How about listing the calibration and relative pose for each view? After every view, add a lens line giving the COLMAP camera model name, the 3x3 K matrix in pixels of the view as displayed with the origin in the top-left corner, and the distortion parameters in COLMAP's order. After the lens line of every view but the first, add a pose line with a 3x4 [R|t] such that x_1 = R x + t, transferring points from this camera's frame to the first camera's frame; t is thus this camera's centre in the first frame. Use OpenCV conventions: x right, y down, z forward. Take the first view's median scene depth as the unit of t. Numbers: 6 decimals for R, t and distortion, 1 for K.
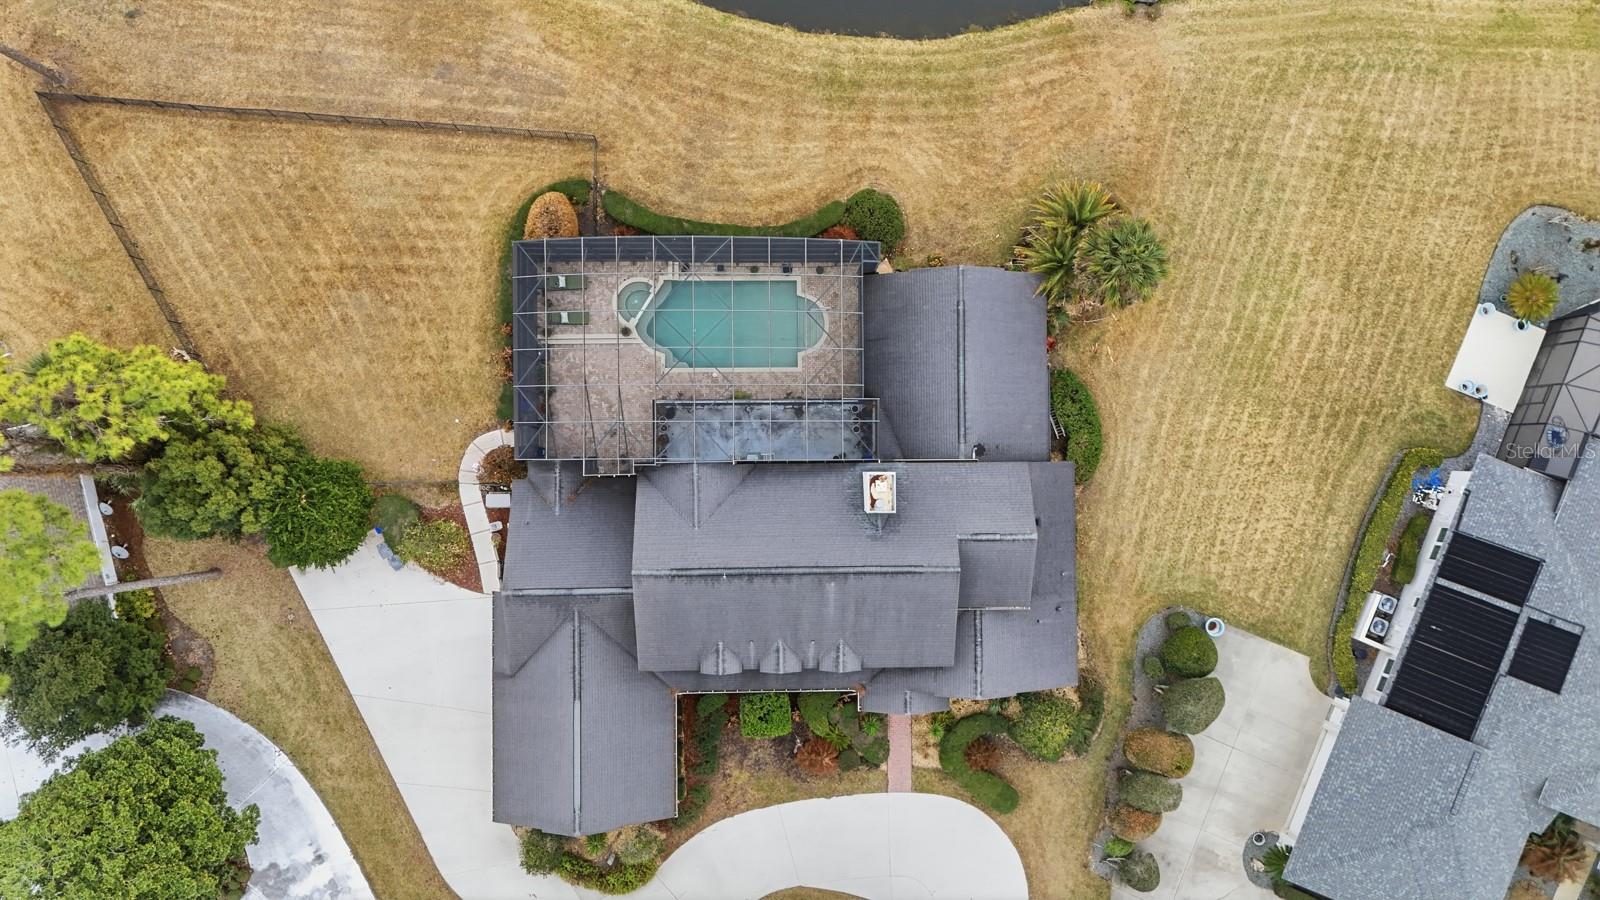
lens RADIAL K [[1210.7, 0, 803.4], [0, 1210.7, 445.6], [0, 0, 1]] dist [-0.027972, -0.009169]
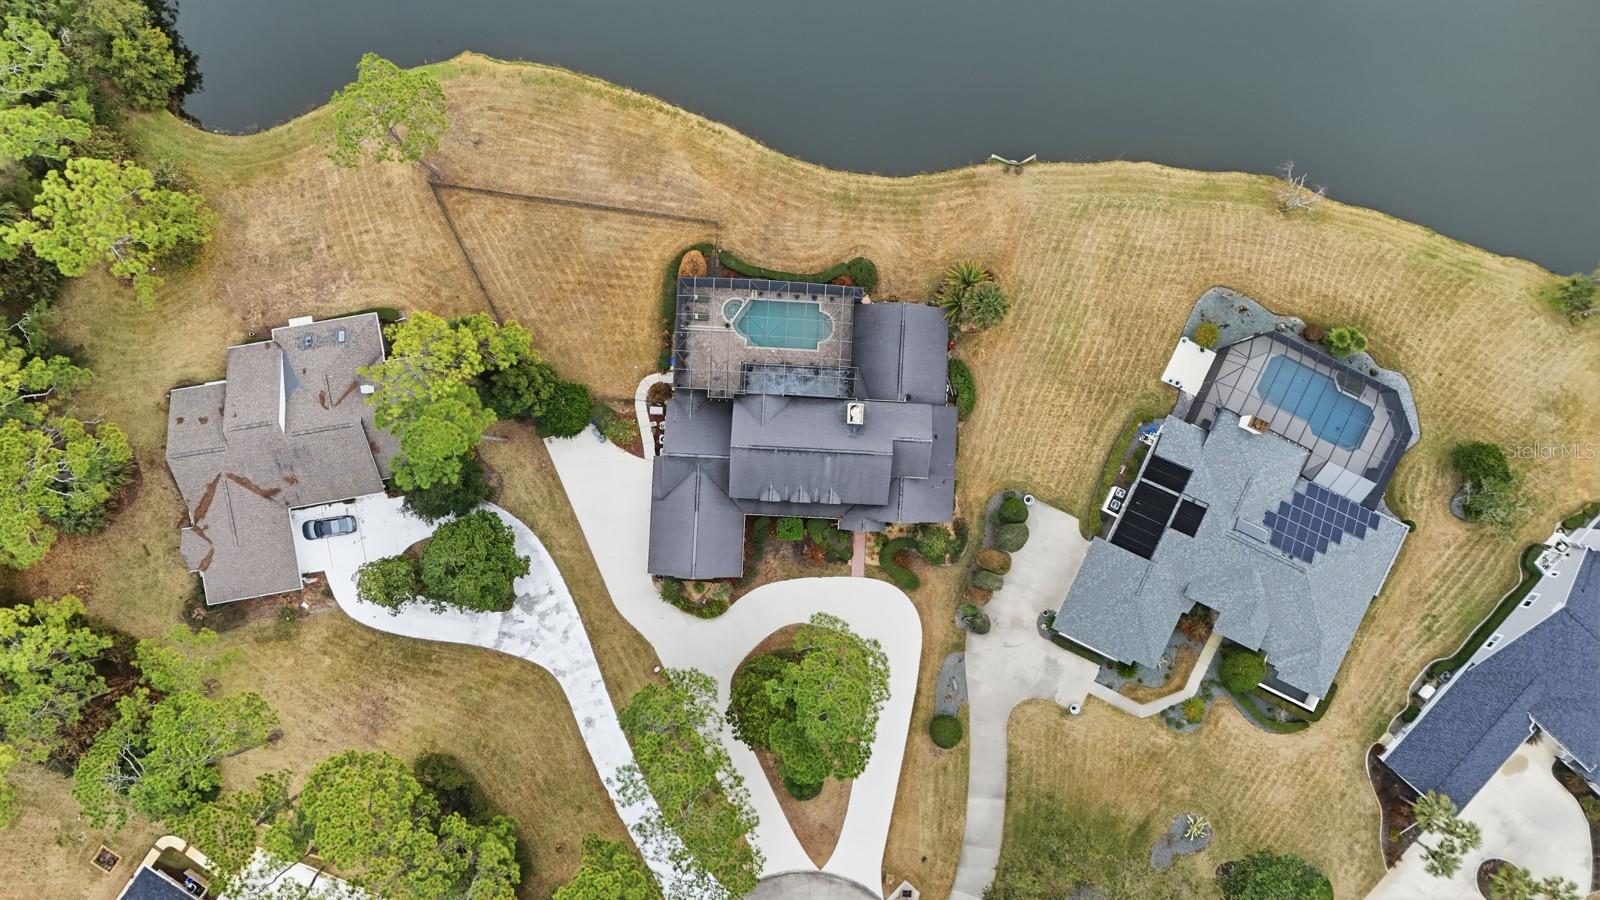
lens RADIAL K [[1210.7, 0, 792.1], [0, 1210.7, 460.2], [0, 0, 1]] dist [-0.027972, -0.009169]
pose [[0.998232, 0.059313, -0.003755, -0.026509], [-0.059233, 0.998069, 0.018704, 0.075300], [0.004857, -0.018448, 0.999818, -0.903587]]
